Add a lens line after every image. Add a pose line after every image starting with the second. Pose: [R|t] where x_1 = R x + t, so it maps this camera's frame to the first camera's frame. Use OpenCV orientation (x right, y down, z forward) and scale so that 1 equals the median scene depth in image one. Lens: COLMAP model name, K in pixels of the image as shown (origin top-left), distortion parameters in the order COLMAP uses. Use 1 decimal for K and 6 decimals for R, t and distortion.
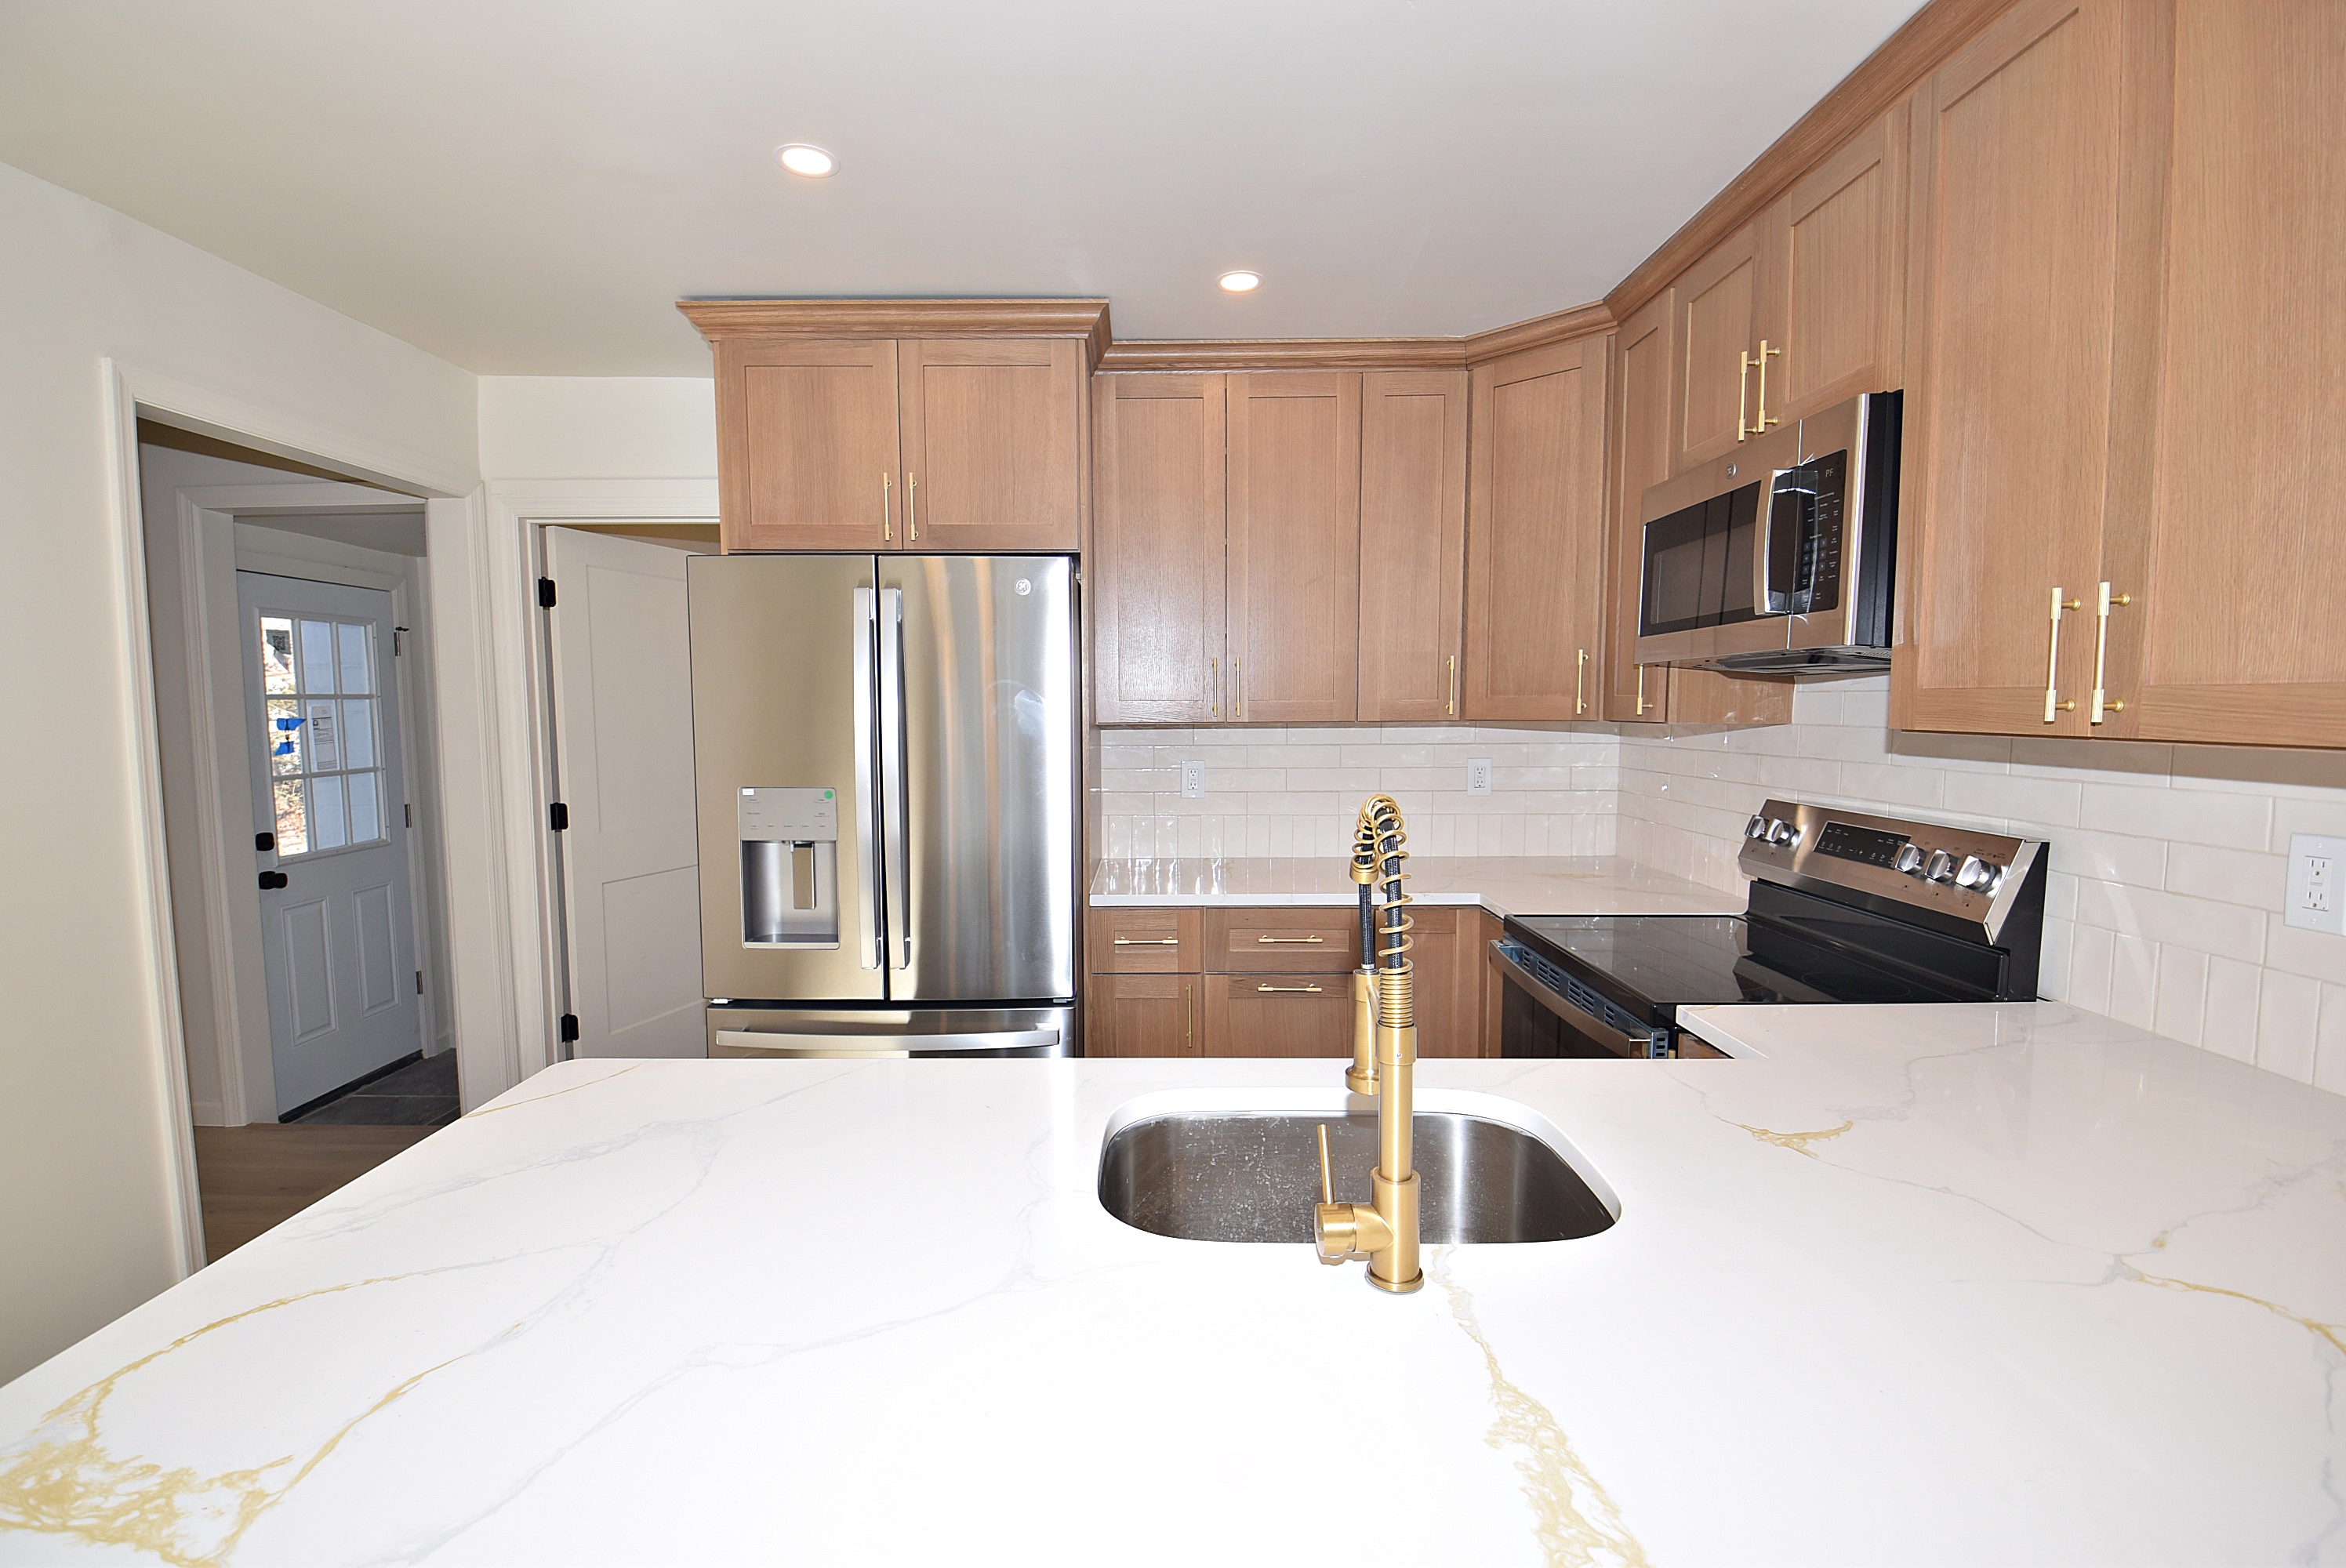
lens RADIAL K [[1041.6, 0, 1163.4], [0, 1041.6, 793.0], [0, 0, 1]] dist [-0.004320, -0.013976]
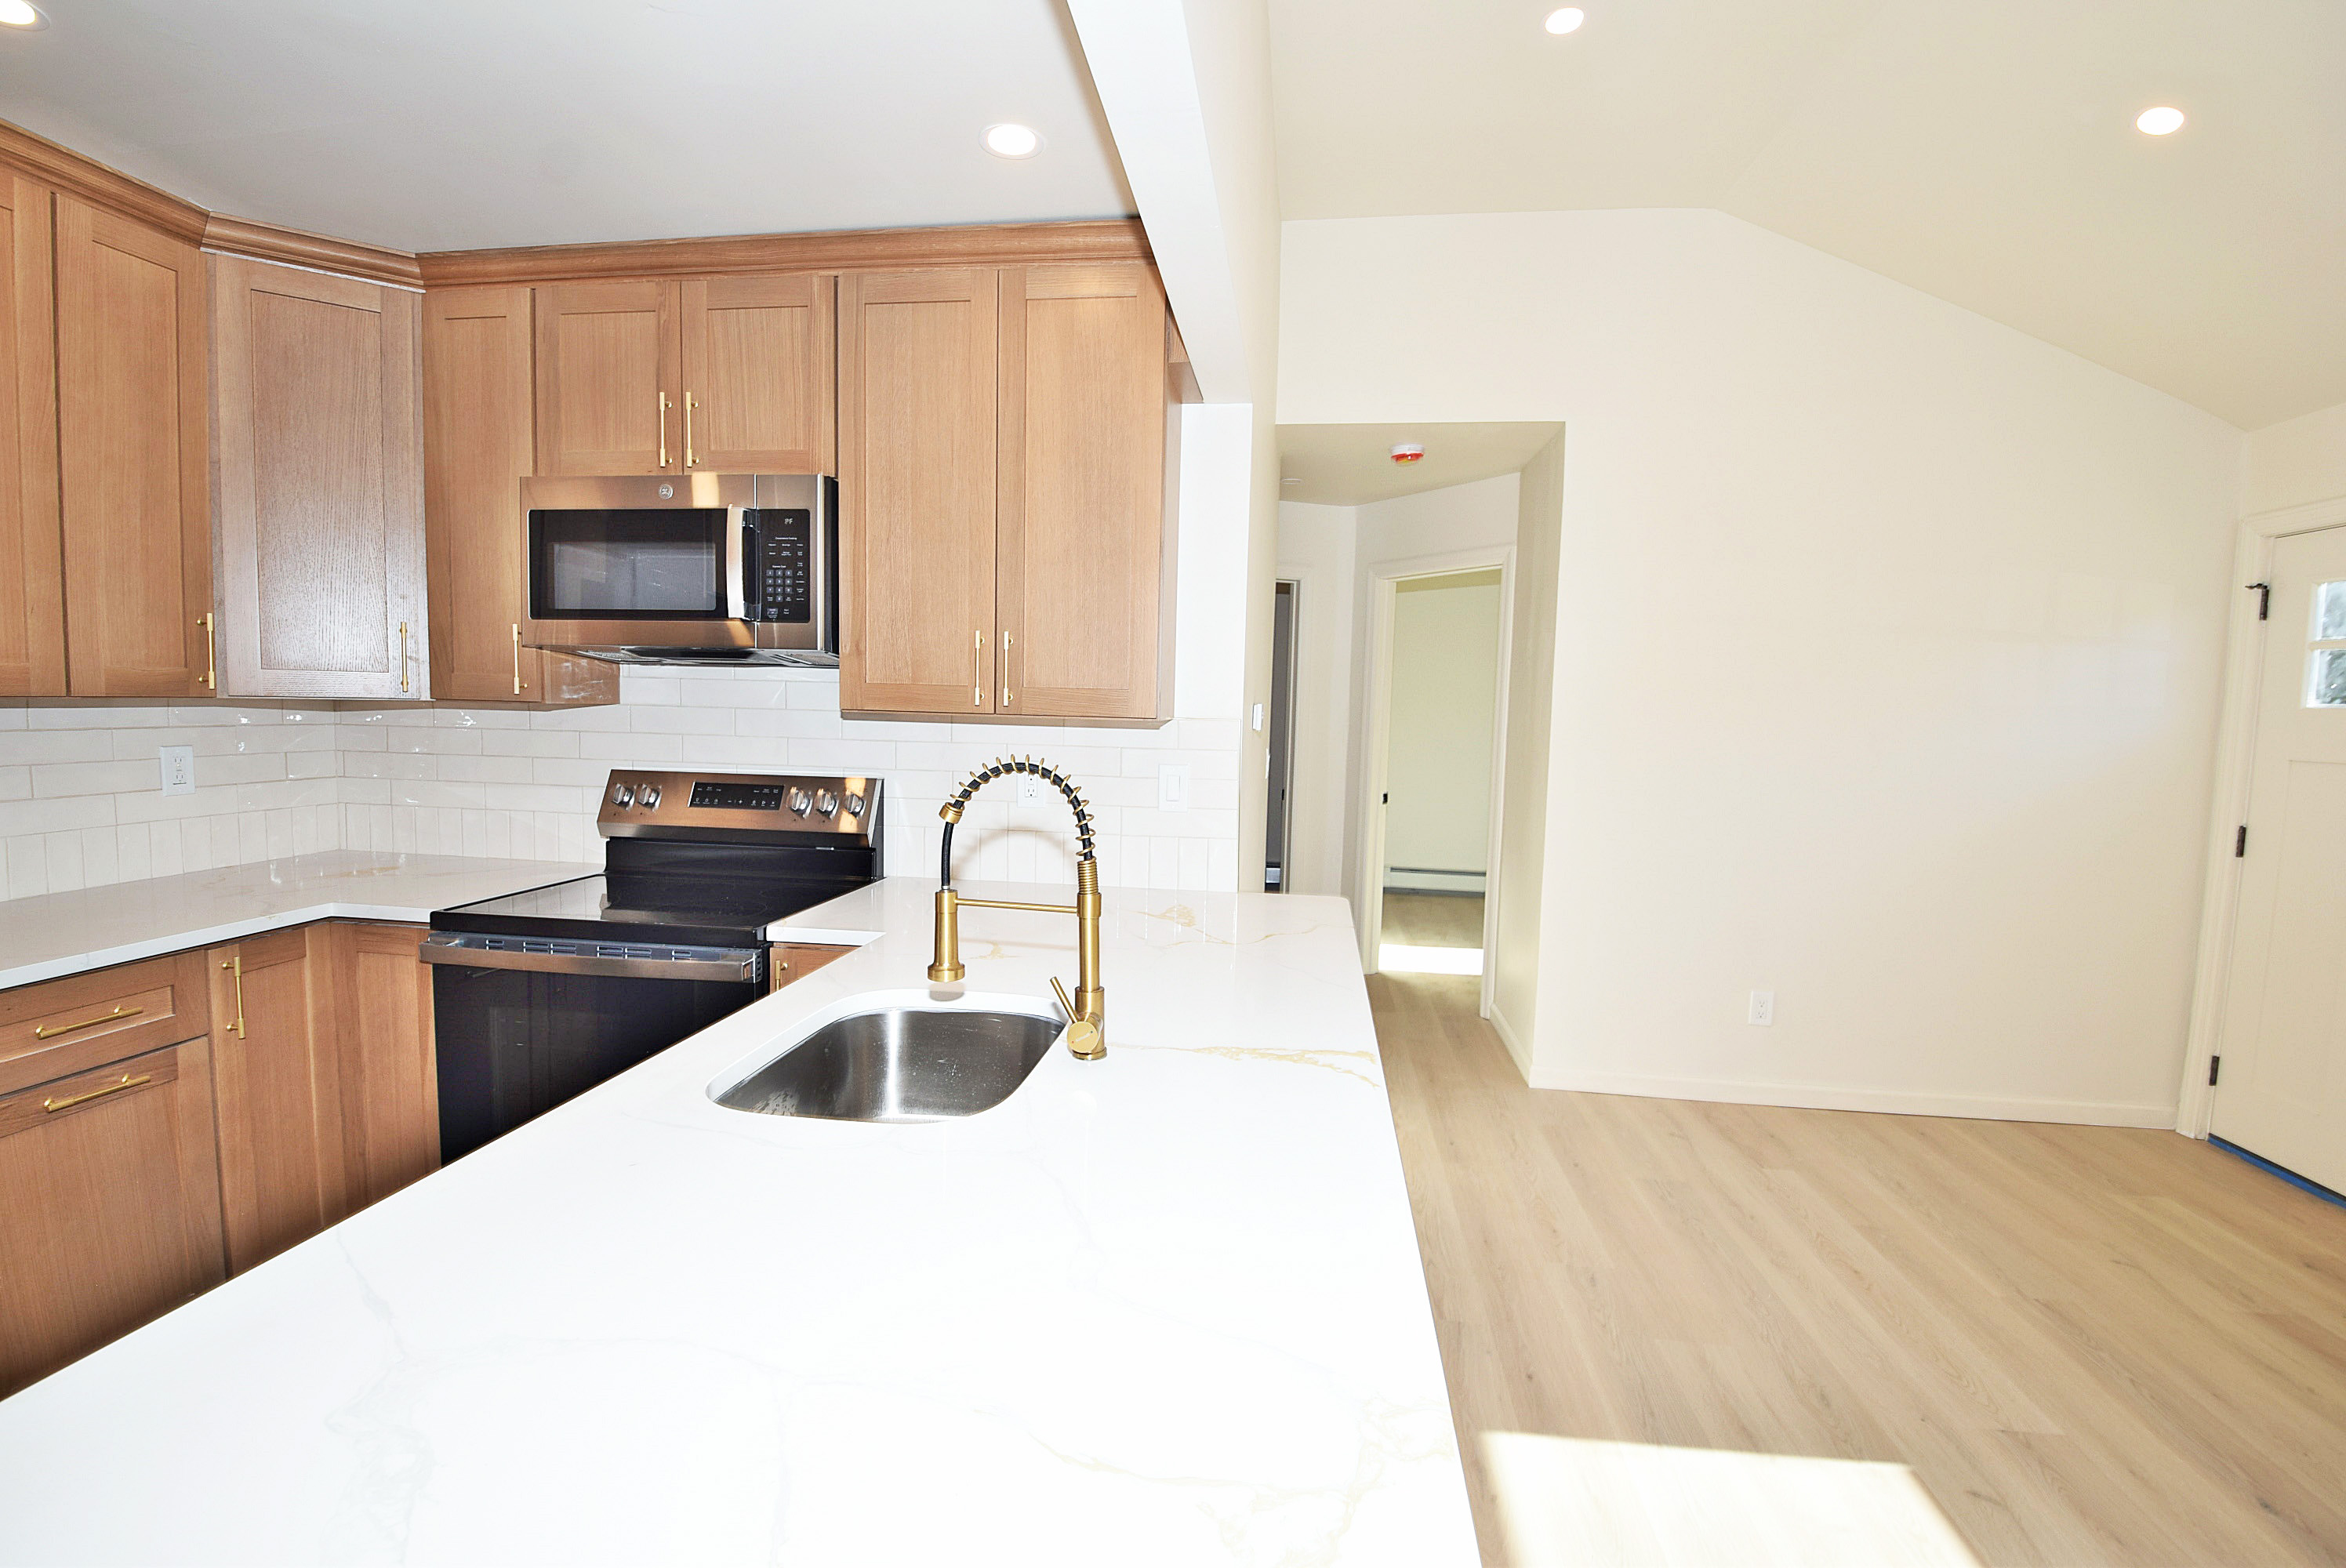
lens RADIAL K [[1041.6, 0, 1156.8], [0, 1041.6, 791.2], [0, 0, 1]] dist [-0.004320, -0.013976]
pose [[0.144102, -0.076483, 0.986603, -0.445832], [0.058190, 0.995938, 0.068707, -0.012940], [-0.987850, 0.047509, 0.147968, 0.219167]]
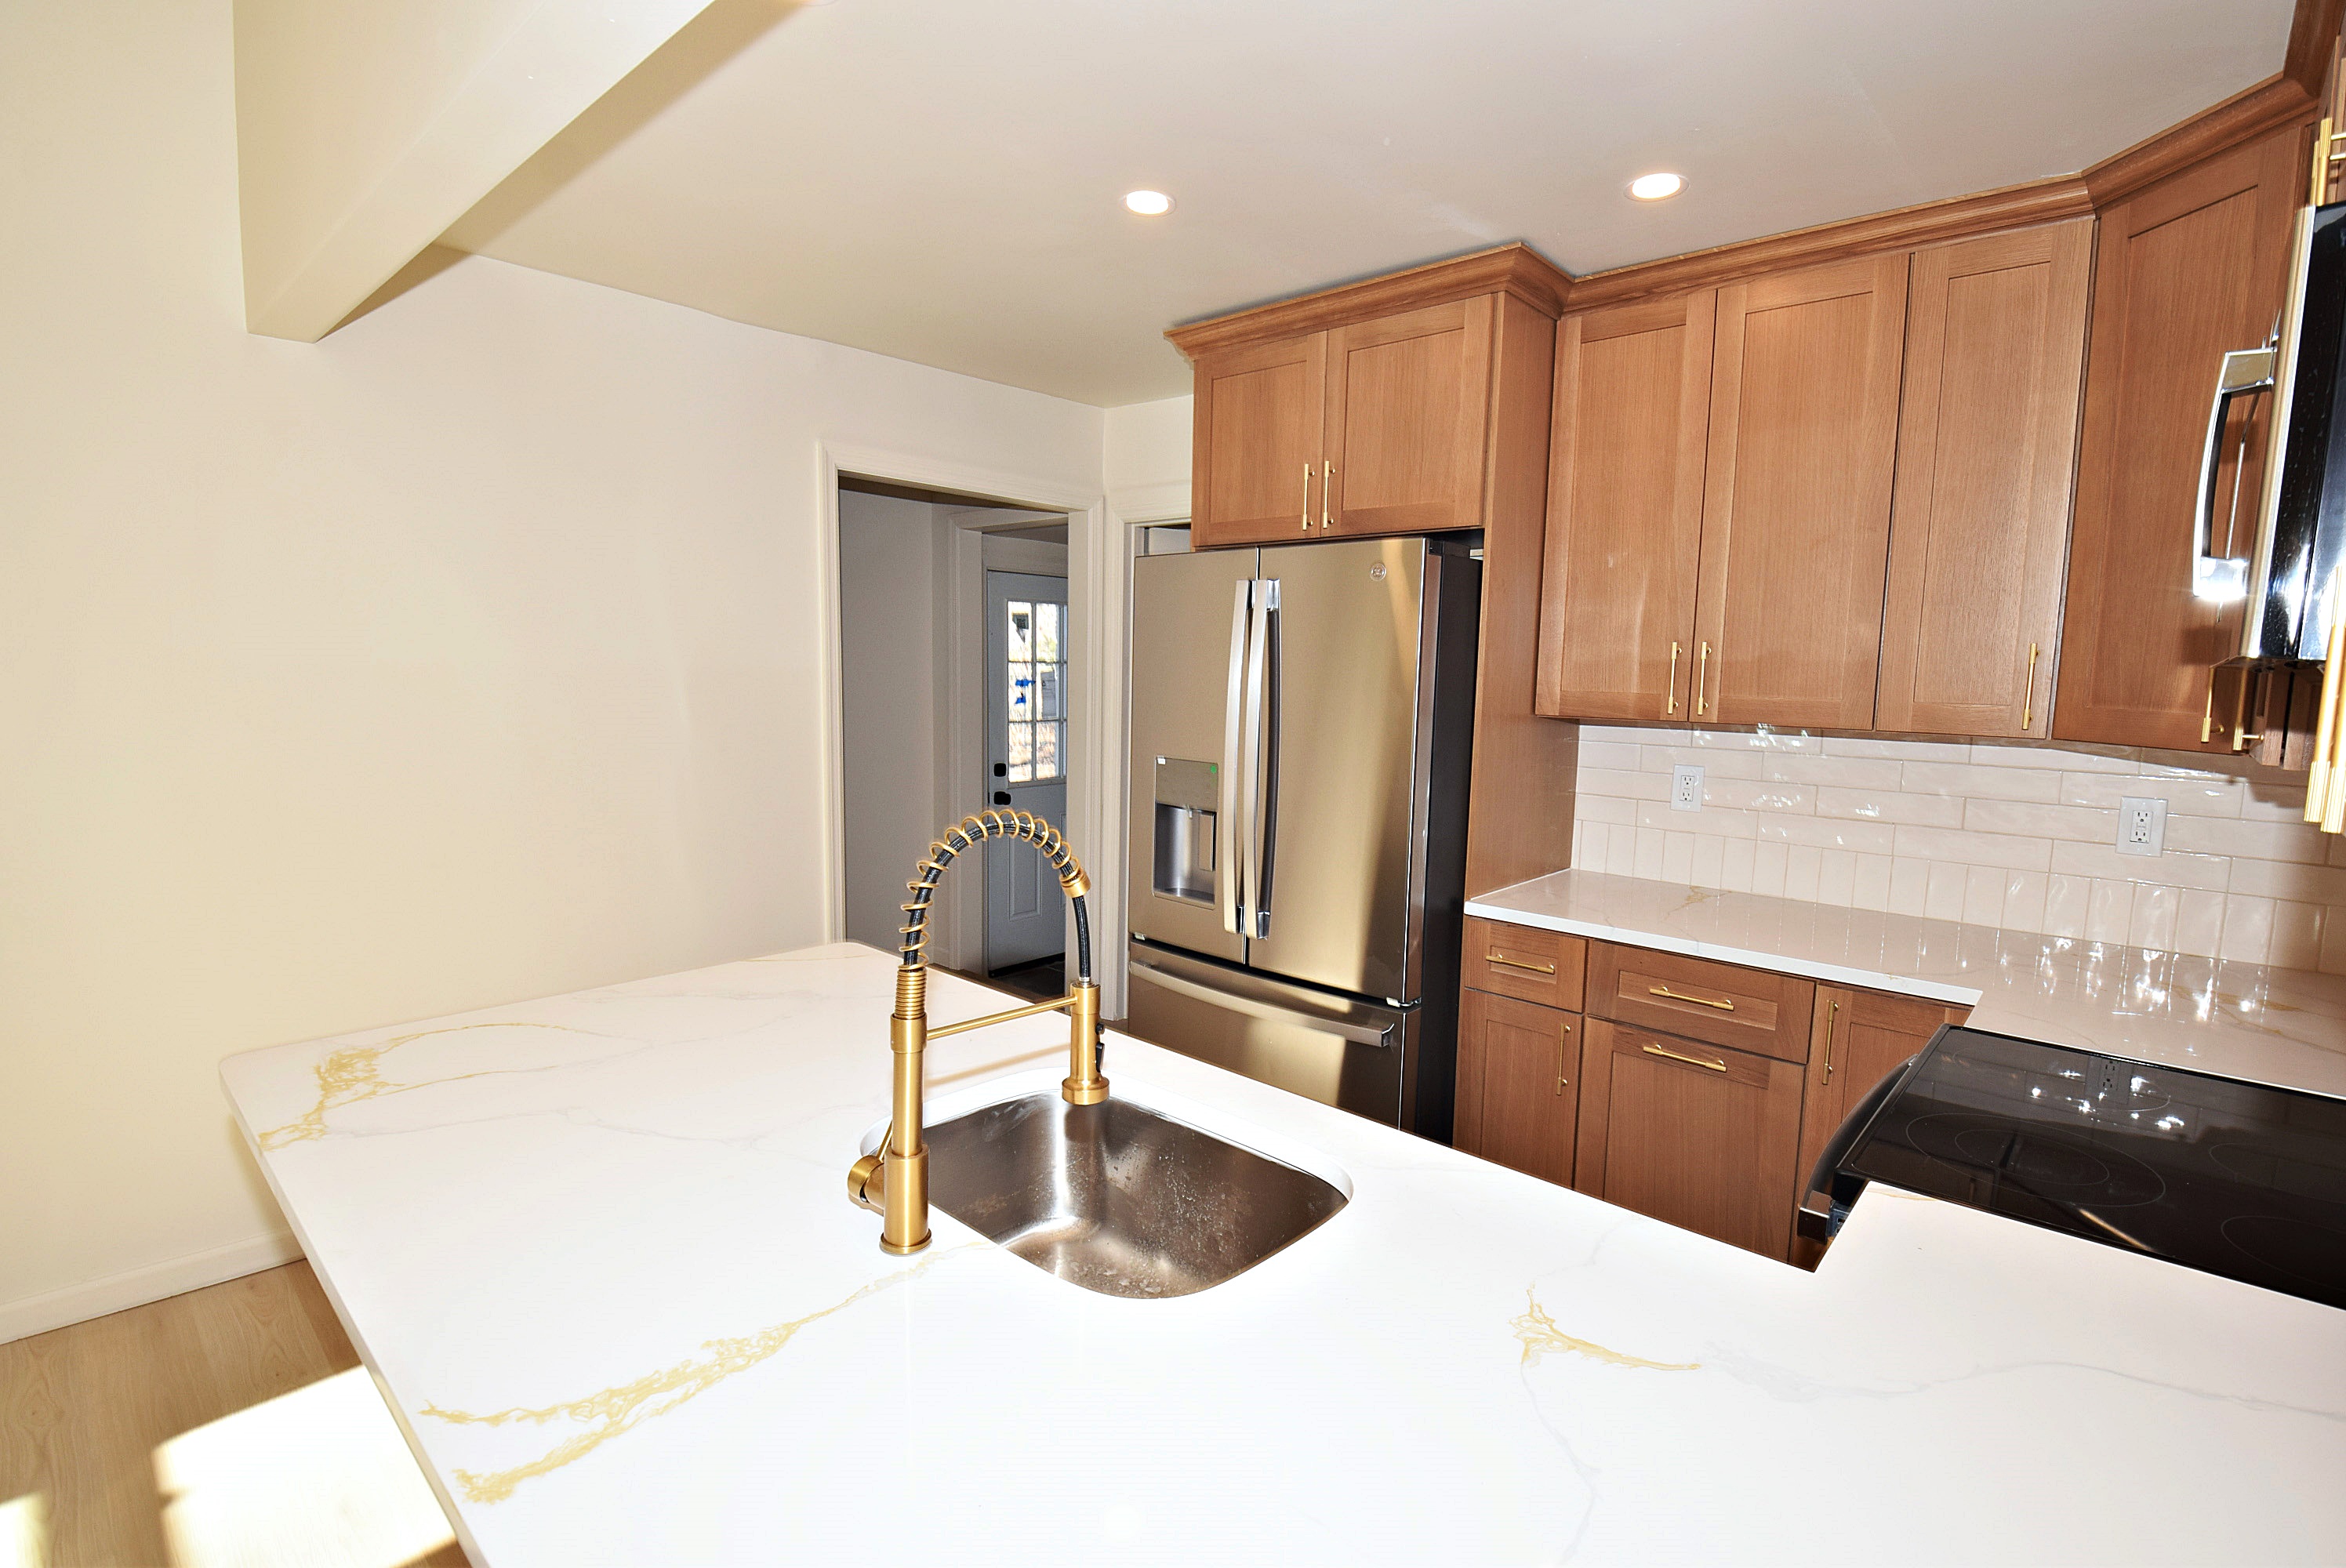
lens RADIAL K [[1103.5, 0, 1183.8], [0, 1103.5, 787.0], [0, 0, 1]] dist [-0.011406, -0.005819]
pose [[0.744893, 0.093885, -0.660545, 0.399532], [-0.080072, 0.995474, 0.051192, -0.034038], [0.662361, 0.014759, 0.749039, 0.106127]]
